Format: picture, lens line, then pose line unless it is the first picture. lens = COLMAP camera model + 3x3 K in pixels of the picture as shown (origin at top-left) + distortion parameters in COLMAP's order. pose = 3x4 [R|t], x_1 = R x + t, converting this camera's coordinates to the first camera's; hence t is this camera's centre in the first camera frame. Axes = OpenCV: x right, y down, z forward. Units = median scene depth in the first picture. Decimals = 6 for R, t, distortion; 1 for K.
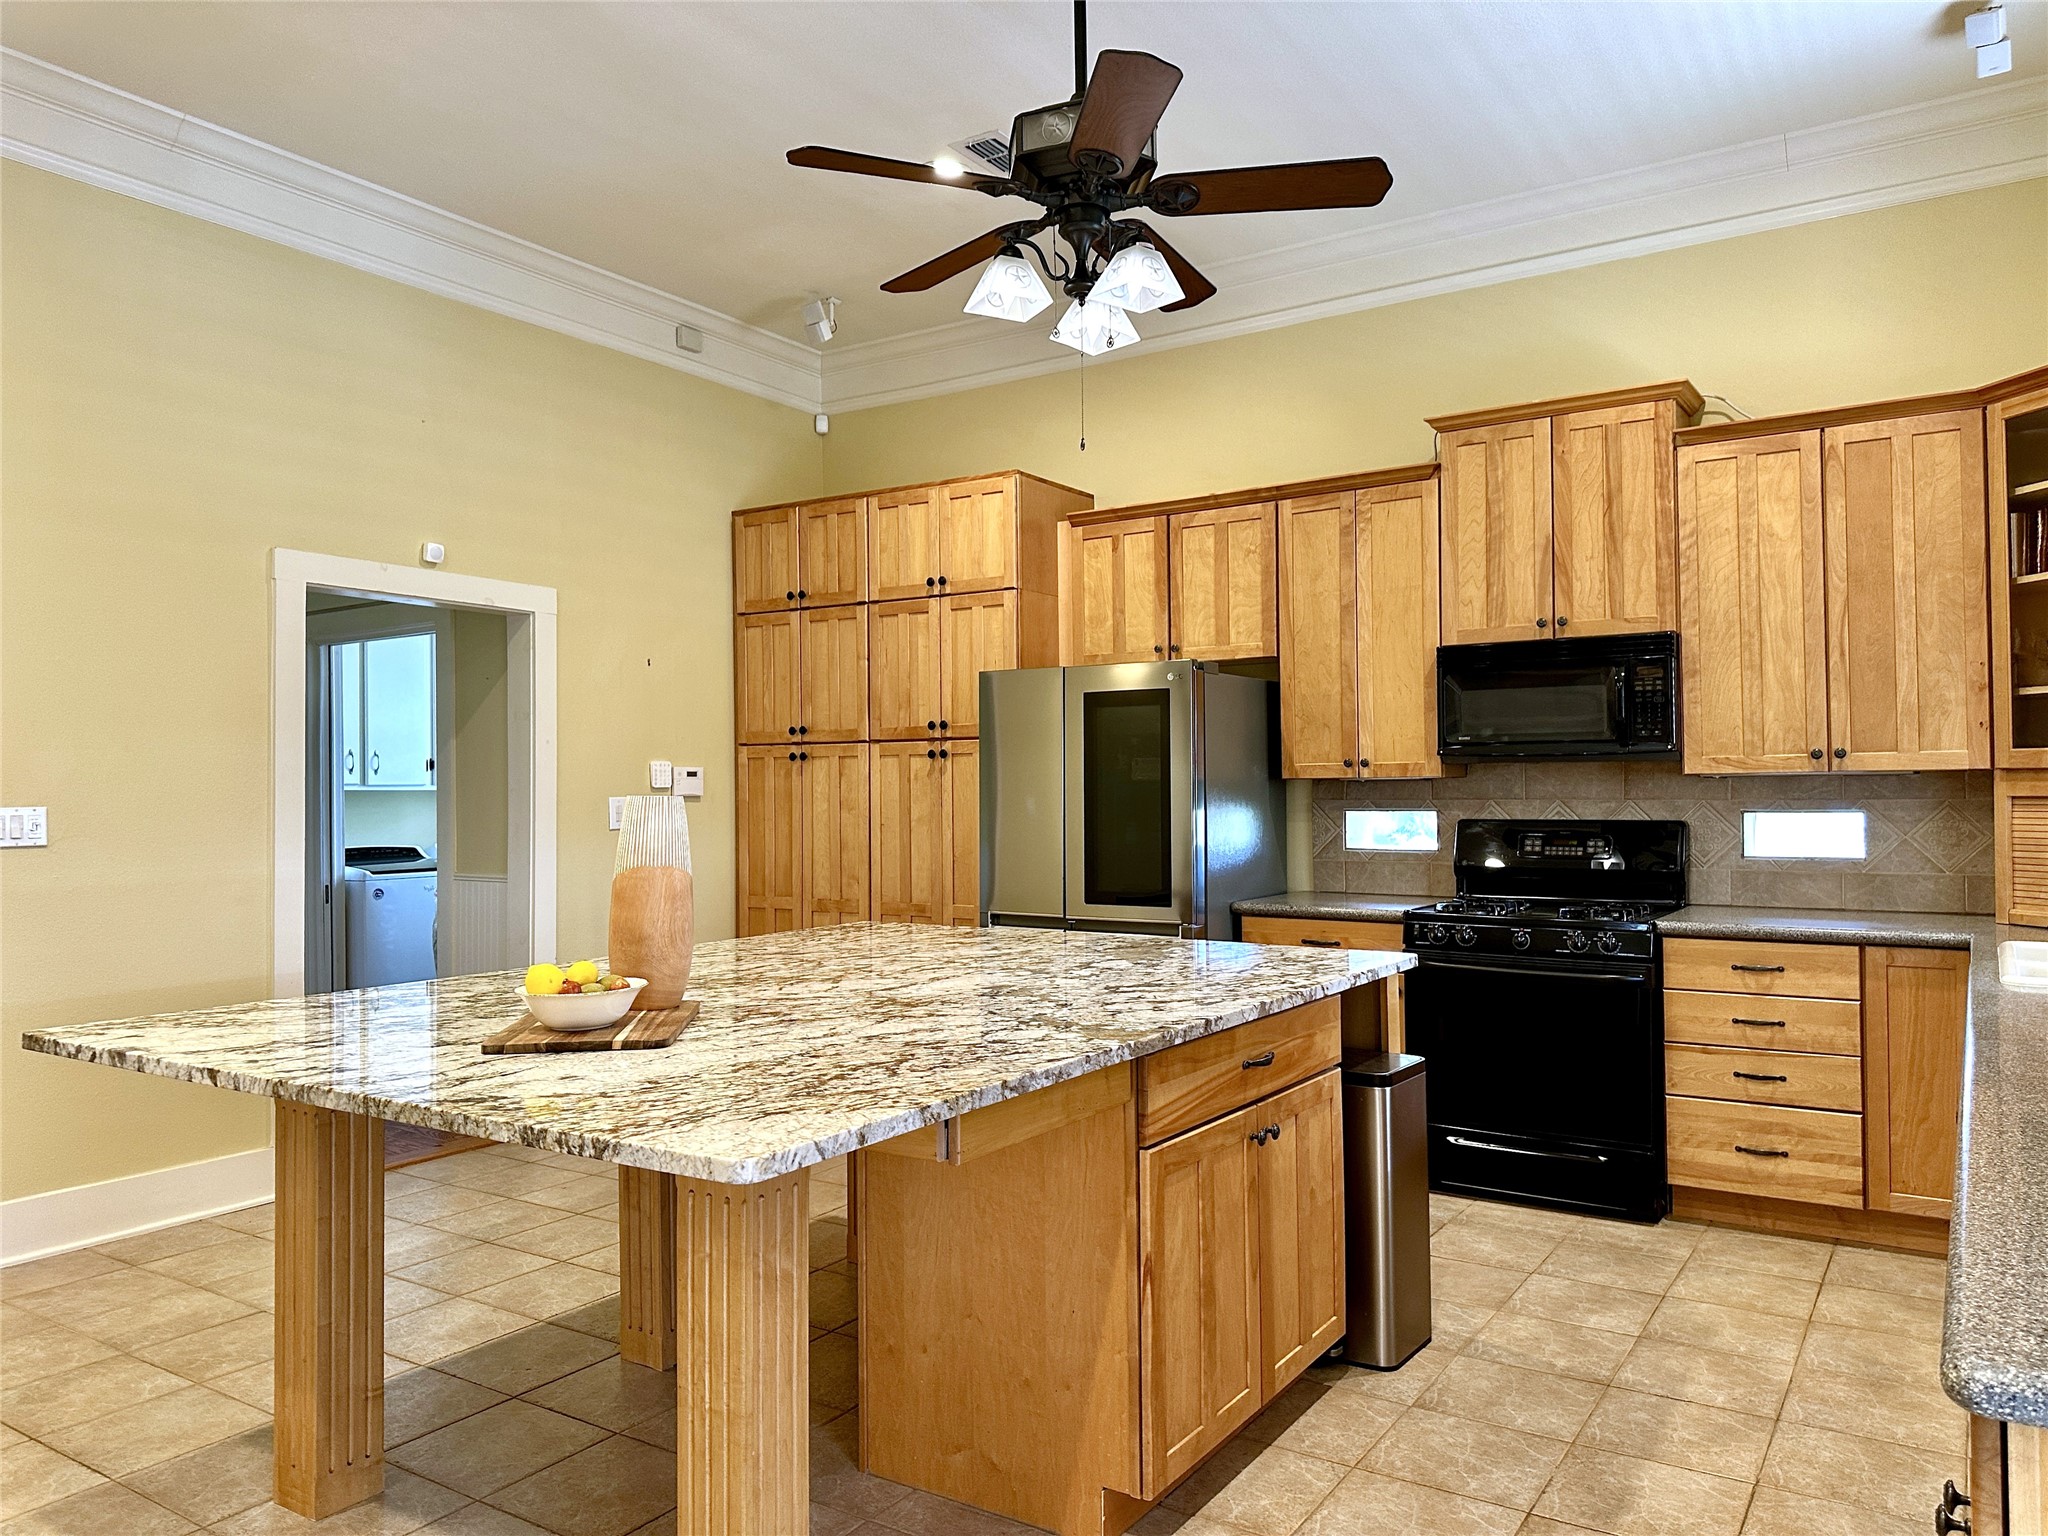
lens RADIAL K [[1436.3, 0, 1023.2], [0, 1436.3, 769.4], [0, 0, 1]] dist [0.041567, -0.014136]
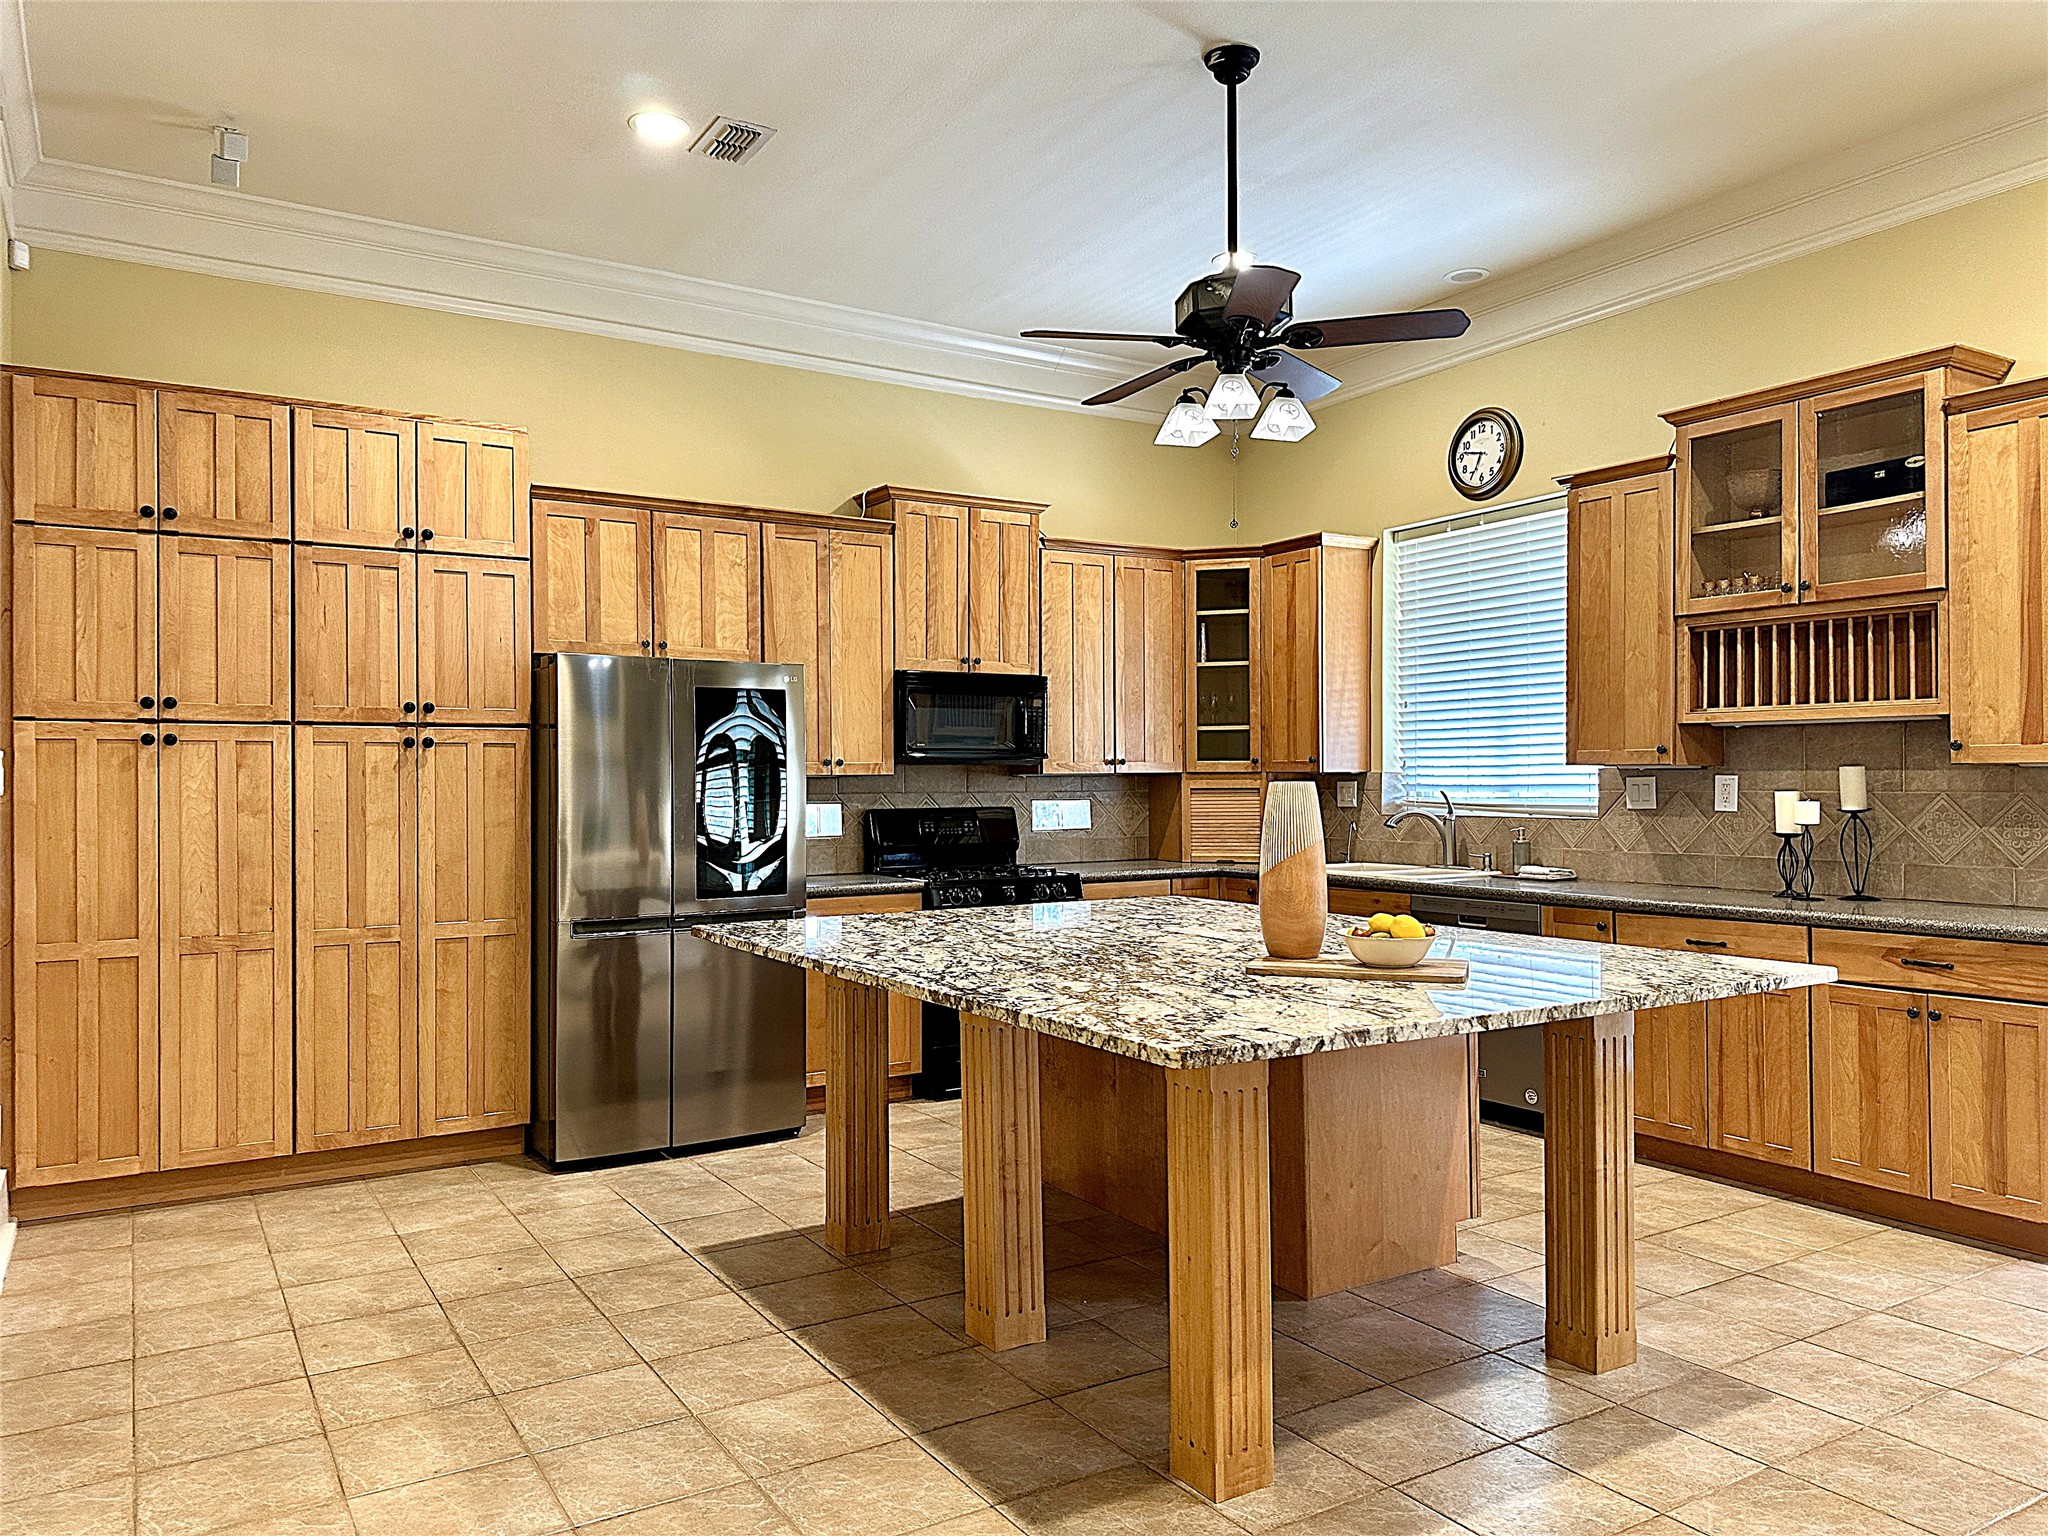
lens RADIAL K [[1436.3, 0, 1029.3], [0, 1436.3, 771.7], [0, 0, 1]] dist [0.041567, -0.014136]
pose [[0.406026, 0.010694, 0.913799, -0.742922], [-0.009639, 0.999926, -0.007419, 0.009604], [-0.913811, -0.005796, 0.406099, 0.368103]]
